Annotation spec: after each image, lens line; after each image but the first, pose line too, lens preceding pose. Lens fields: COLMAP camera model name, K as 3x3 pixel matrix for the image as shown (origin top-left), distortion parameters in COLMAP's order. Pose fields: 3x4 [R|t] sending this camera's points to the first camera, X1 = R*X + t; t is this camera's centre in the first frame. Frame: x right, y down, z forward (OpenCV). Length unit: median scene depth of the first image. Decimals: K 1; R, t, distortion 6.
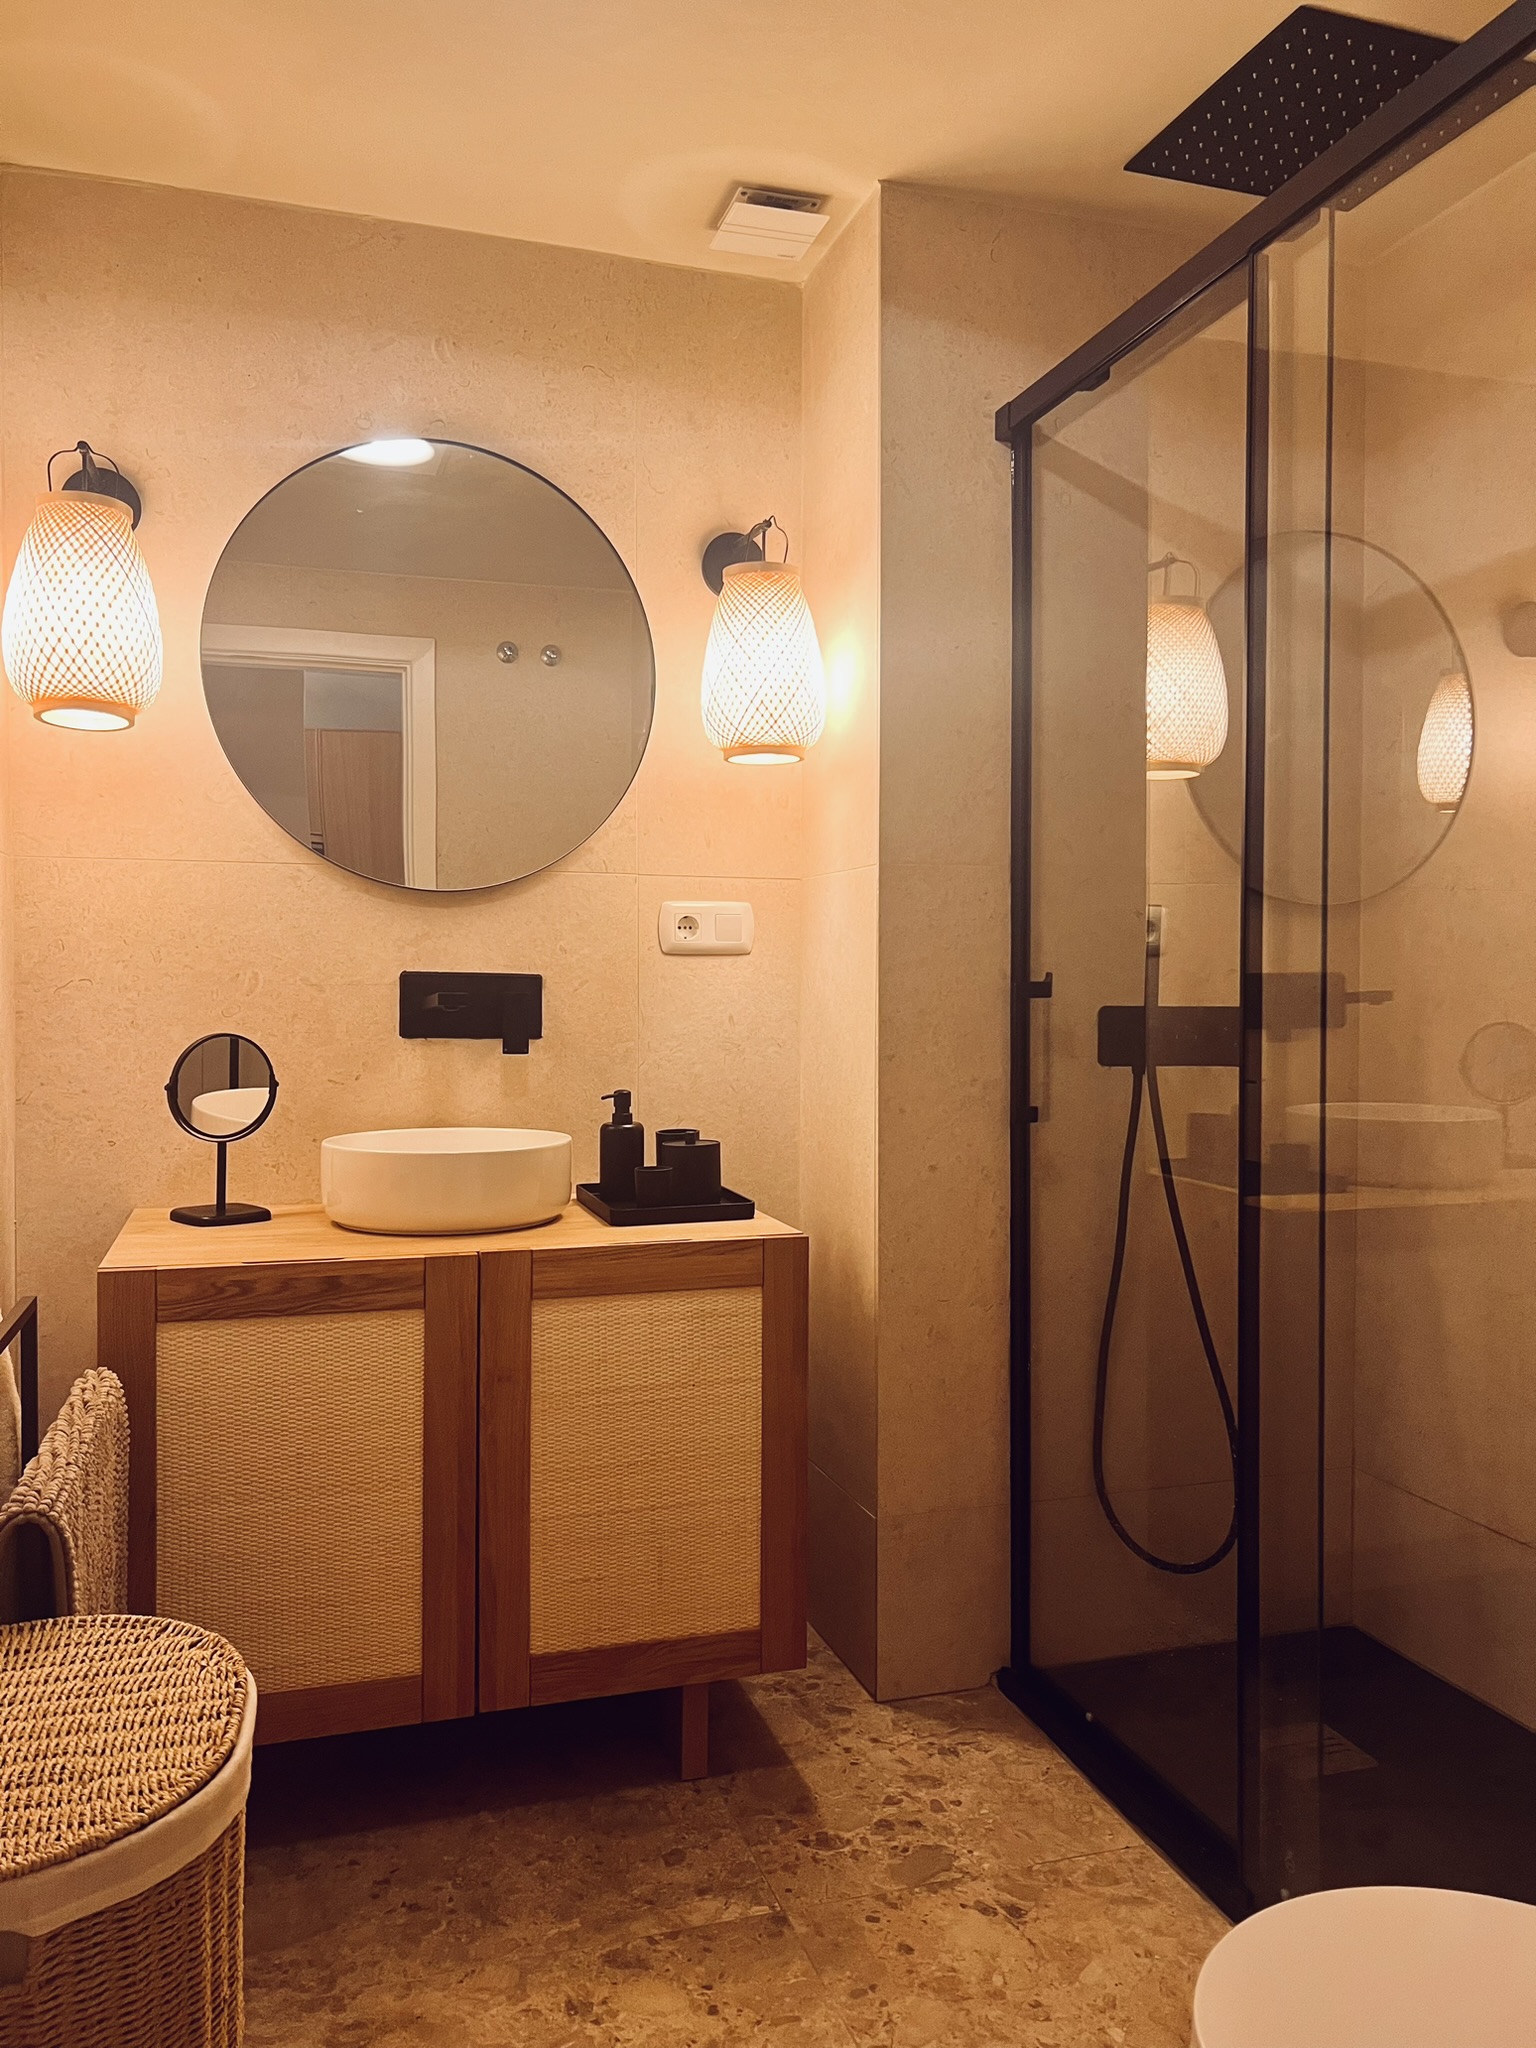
lens RADIAL K [[1545.4, 0, 764.4], [0, 1545.4, 1037.9], [0, 0, 1]] dist [0.060030, -0.068296]
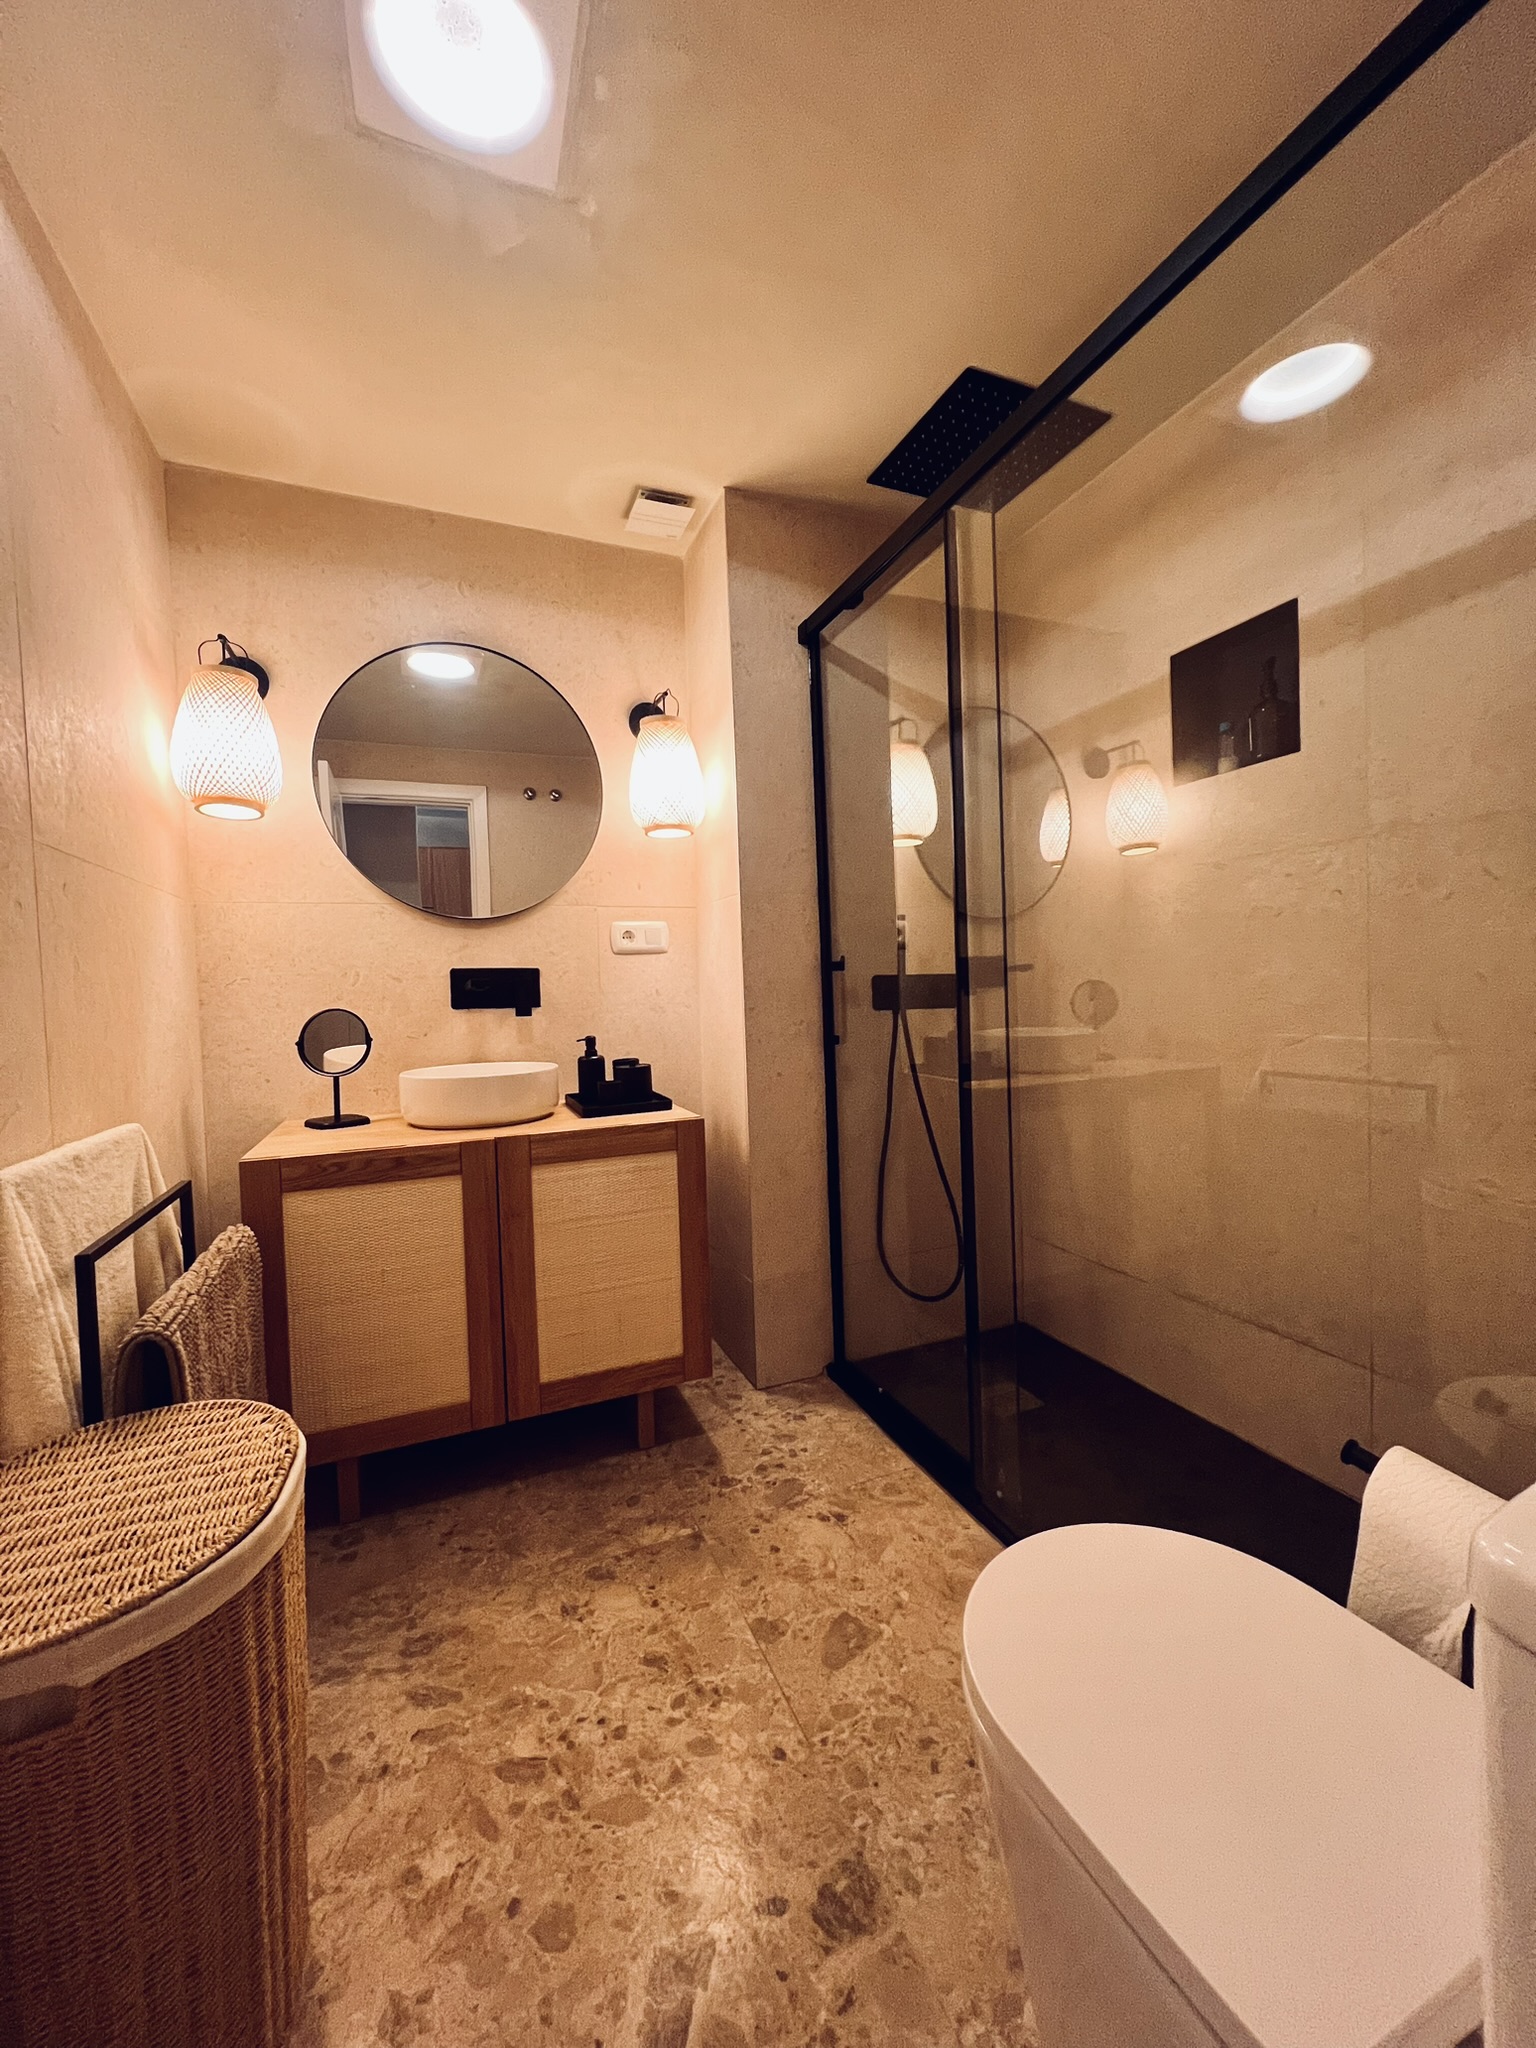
lens RADIAL K [[818.5, 0, 768.0], [0, 818.5, 1024.0], [0, 0, 1]] dist [-0.000294, 0.000334]
pose [[0.995494, -0.038717, 0.086565, 0.023517], [0.037841, 0.999215, 0.011734, 0.019527], [-0.086952, -0.008406, 0.996177, 0.120948]]
